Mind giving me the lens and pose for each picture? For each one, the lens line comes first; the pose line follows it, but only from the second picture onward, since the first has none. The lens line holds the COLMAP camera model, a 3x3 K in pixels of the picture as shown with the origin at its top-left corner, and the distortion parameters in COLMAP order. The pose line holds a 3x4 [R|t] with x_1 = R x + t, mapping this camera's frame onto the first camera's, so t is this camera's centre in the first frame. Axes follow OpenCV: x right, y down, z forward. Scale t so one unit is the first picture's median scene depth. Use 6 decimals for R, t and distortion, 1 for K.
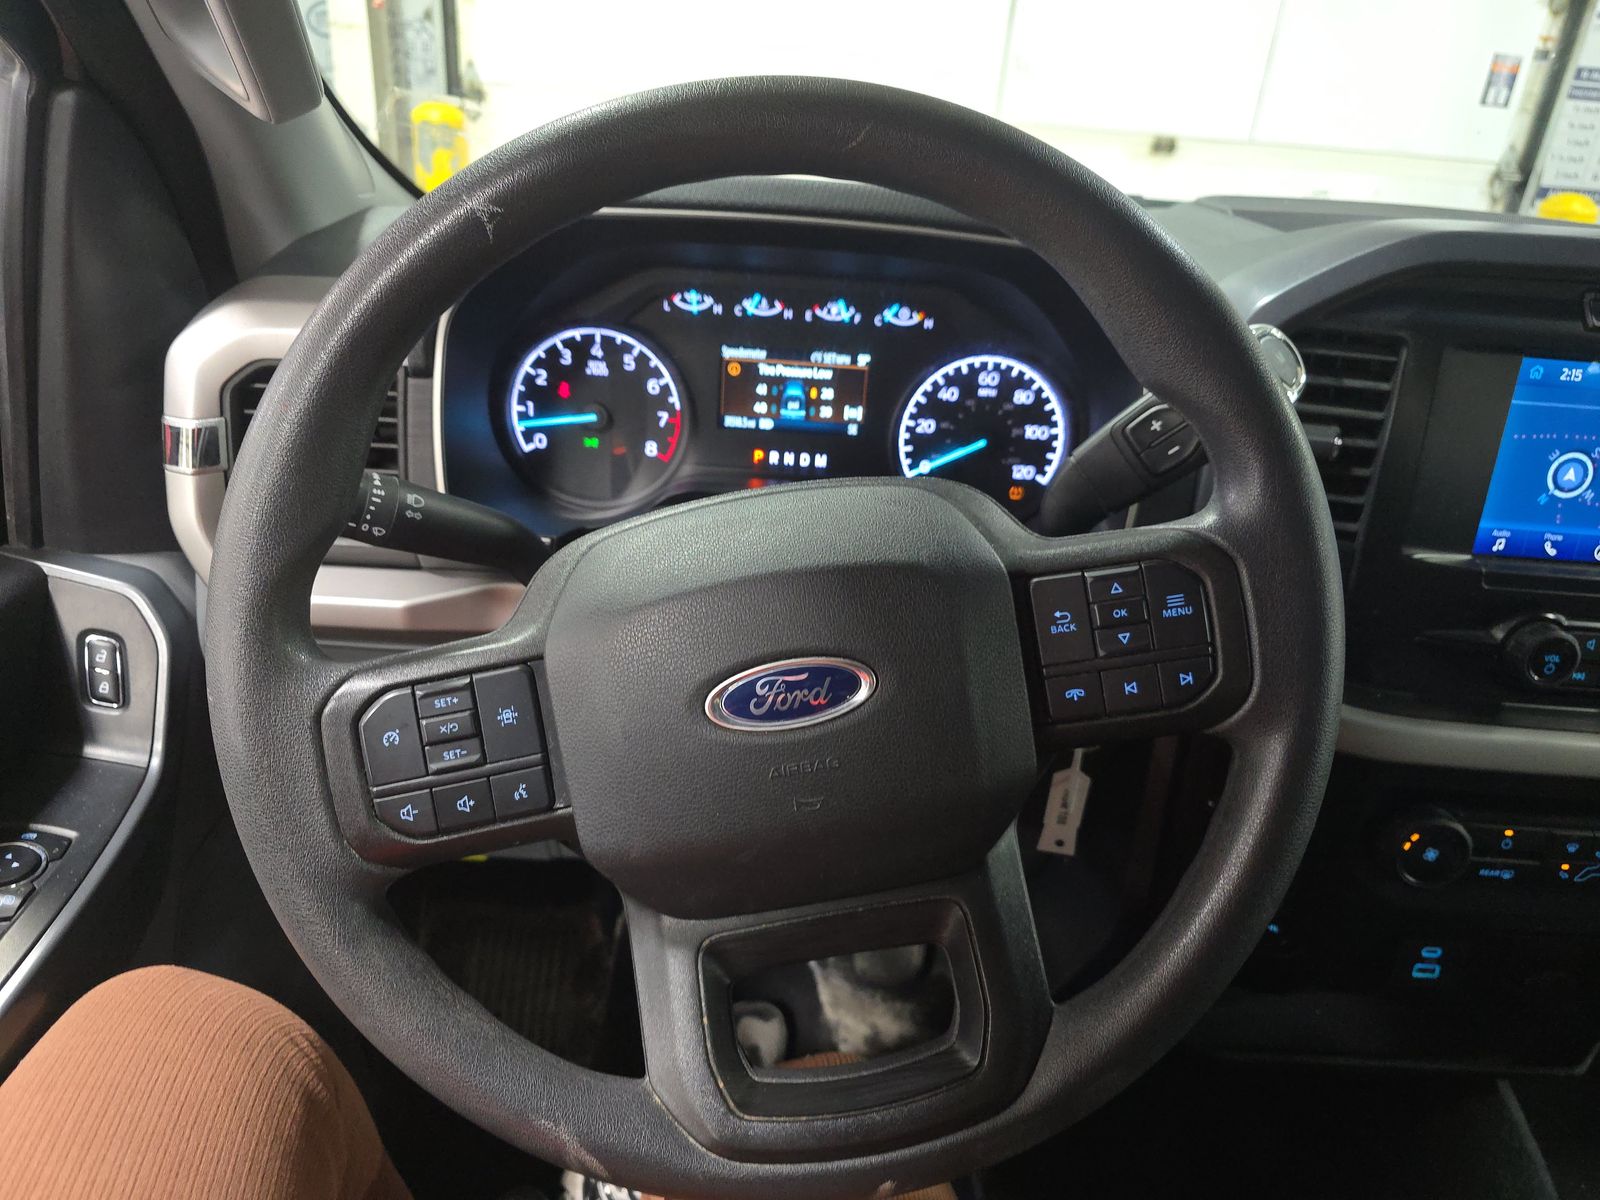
lens RADIAL K [[1056.6, 0, 800.0], [0, 1056.6, 600.0], [0, 0, 1]] dist [0.048789, -0.066887]
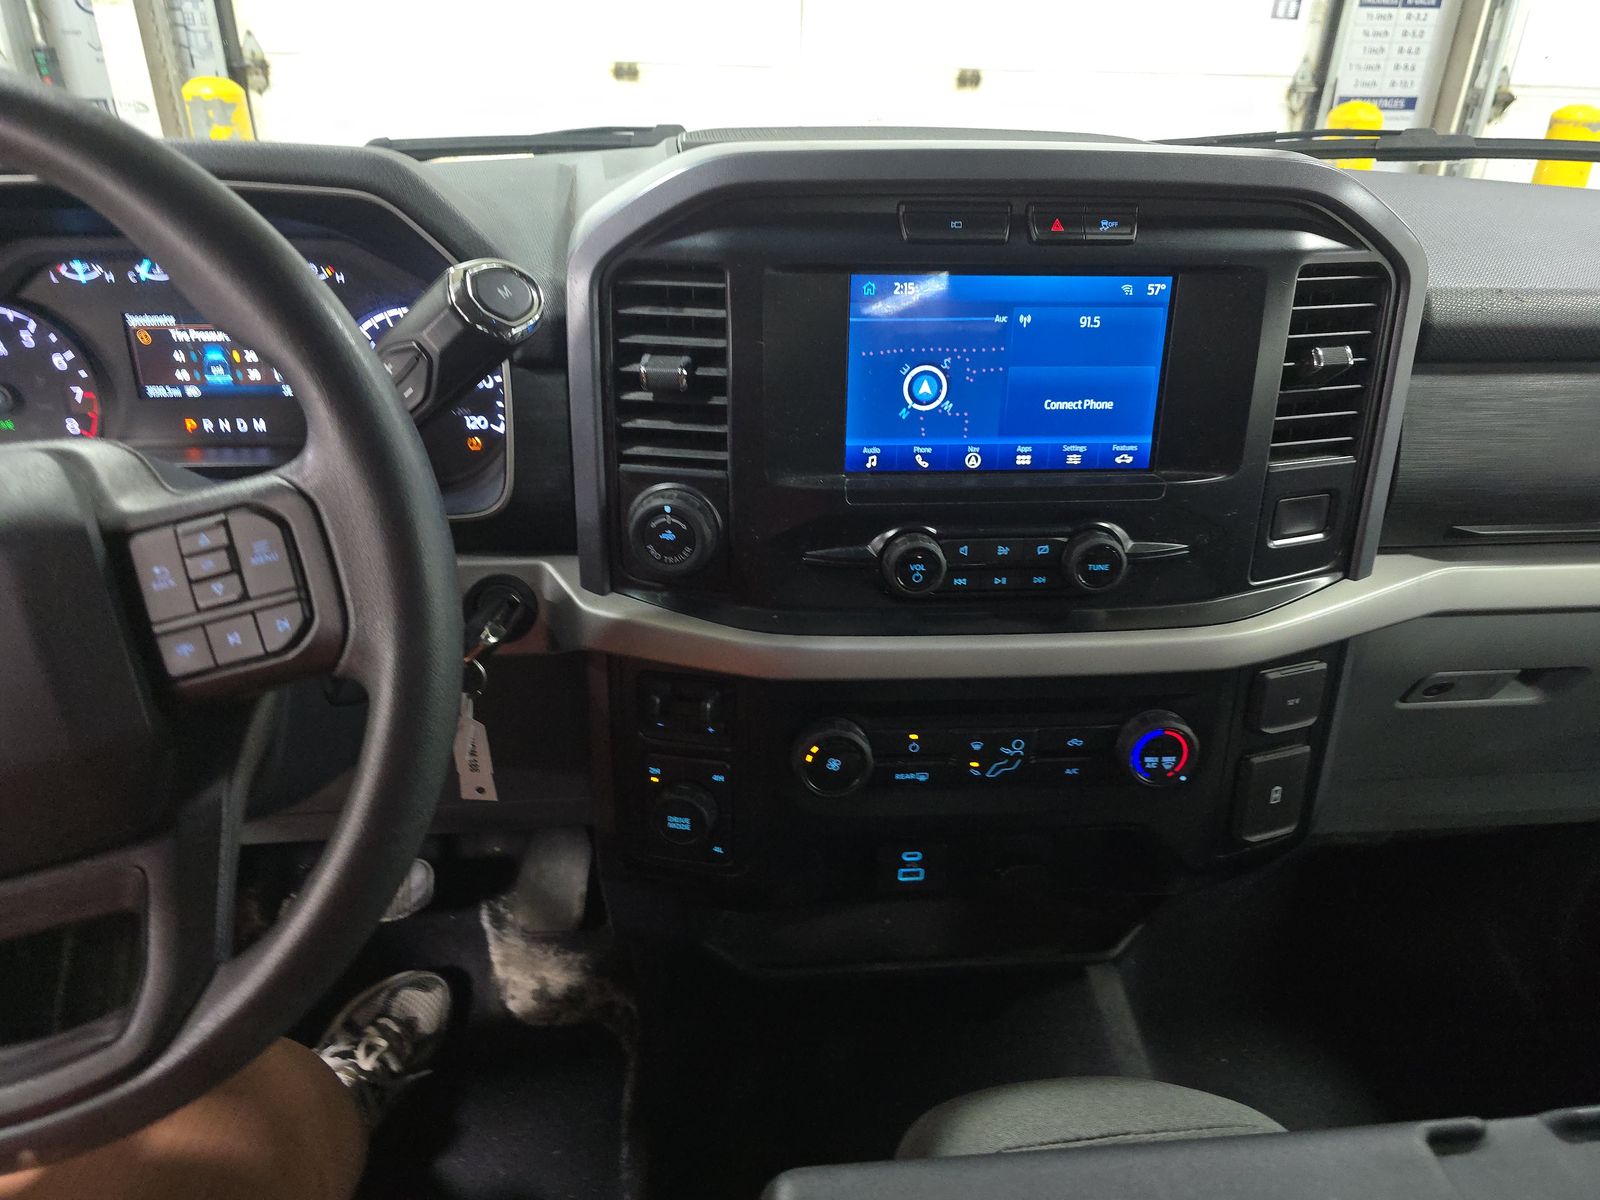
lens RADIAL K [[1056.6, 0, 800.0], [0, 1056.6, 600.0], [0, 0, 1]] dist [0.048789, -0.066887]
pose [[0.994759, -0.083775, 0.058617, 0.455616], [0.081403, 0.995806, 0.041750, 0.029537], [-0.061869, -0.036760, 0.997407, -0.019110]]
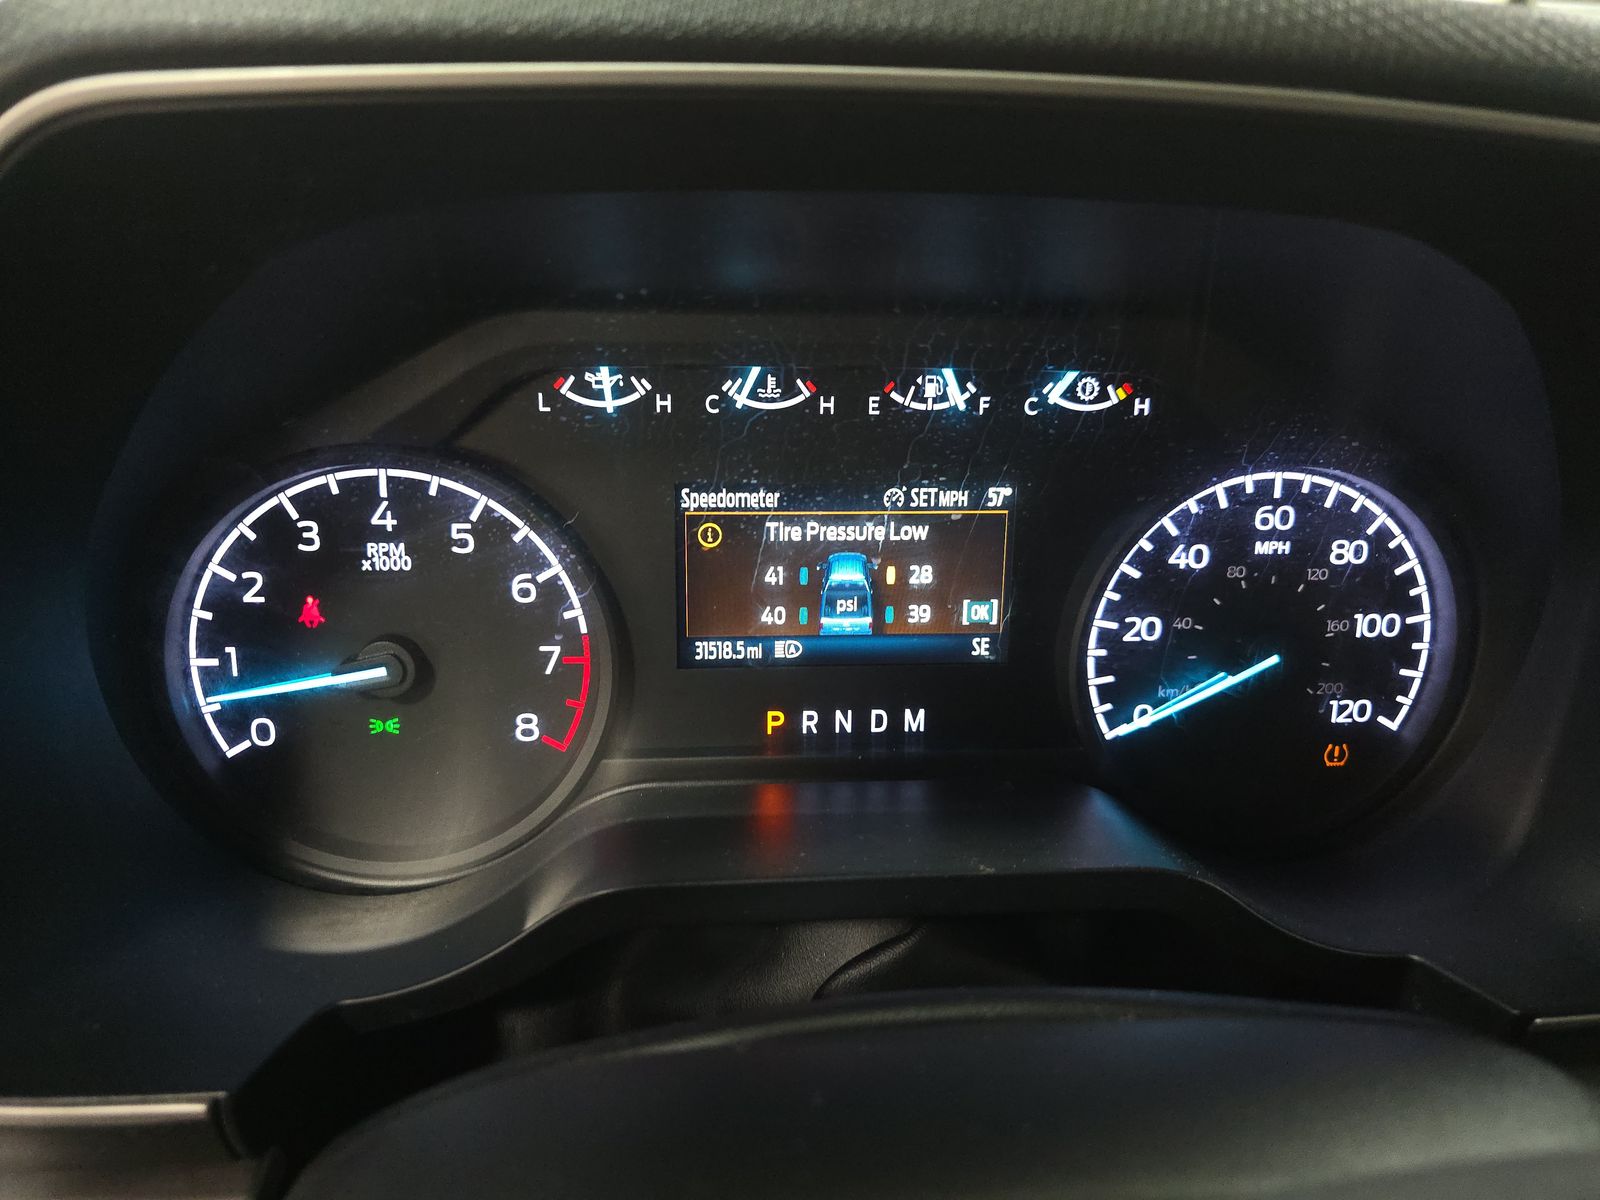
lens RADIAL K [[1056.6, 0, 800.0], [0, 1056.6, 600.0], [0, 0, 1]] dist [0.048789, -0.066887]
pose [[0.996714, -0.068794, 0.042770, -0.045172], [0.072644, 0.992710, -0.096173, -0.146037], [-0.035842, 0.098964, 0.994445, 0.563953]]
